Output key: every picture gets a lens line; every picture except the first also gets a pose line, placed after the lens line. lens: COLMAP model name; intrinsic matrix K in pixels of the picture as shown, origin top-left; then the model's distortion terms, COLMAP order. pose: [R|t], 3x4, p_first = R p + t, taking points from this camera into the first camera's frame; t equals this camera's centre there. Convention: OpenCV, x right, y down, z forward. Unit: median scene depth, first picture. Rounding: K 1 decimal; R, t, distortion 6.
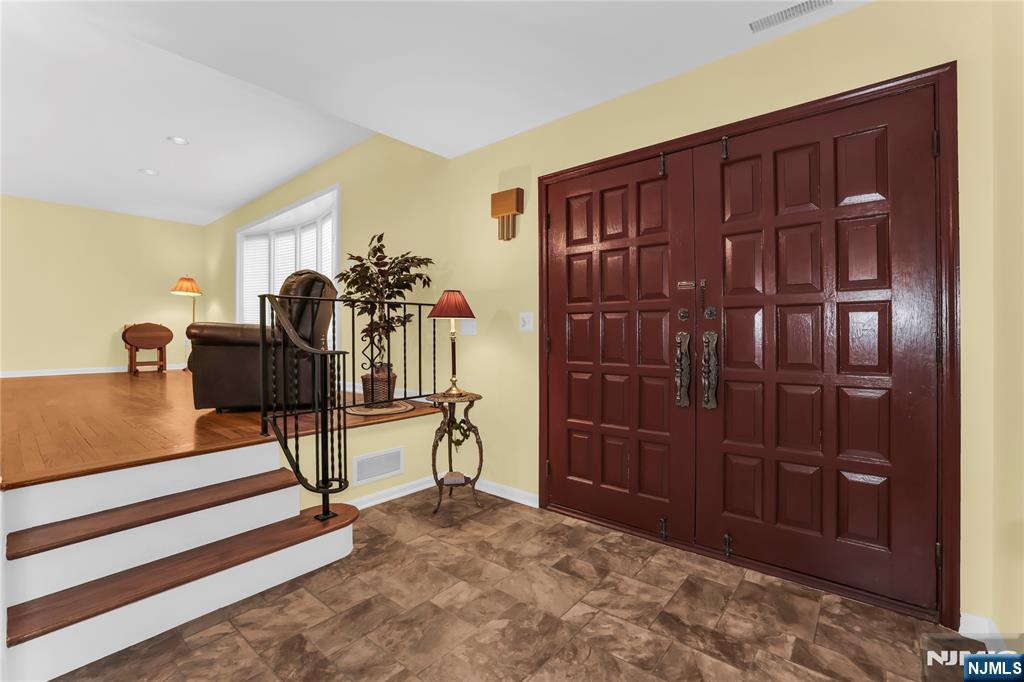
lens RADIAL K [[466.5, 0, 517.0], [0, 466.5, 333.8], [0, 0, 1]] dist [0.005613, 0.000403]
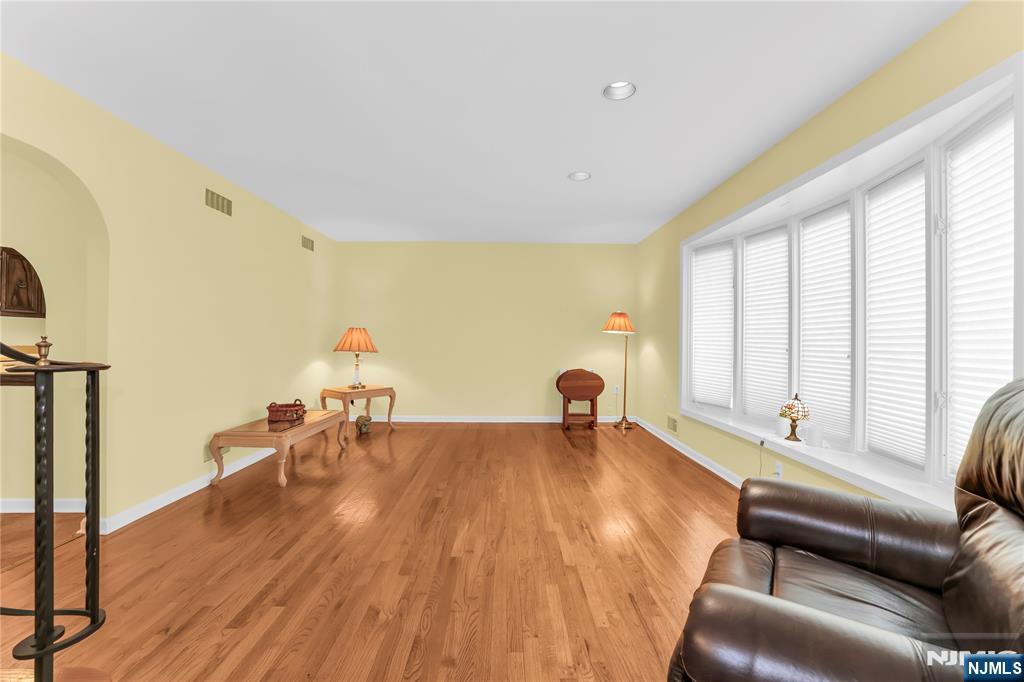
lens RADIAL K [[466.5, 0, 514.1], [0, 466.5, 339.1], [0, 0, 1]] dist [0.005613, 0.000403]
pose [[0.681061, 0.007756, -0.732186, -0.257525], [-0.006751, 0.999968, 0.004313, -0.078936], [0.732196, 0.002005, 0.681091, 0.344422]]
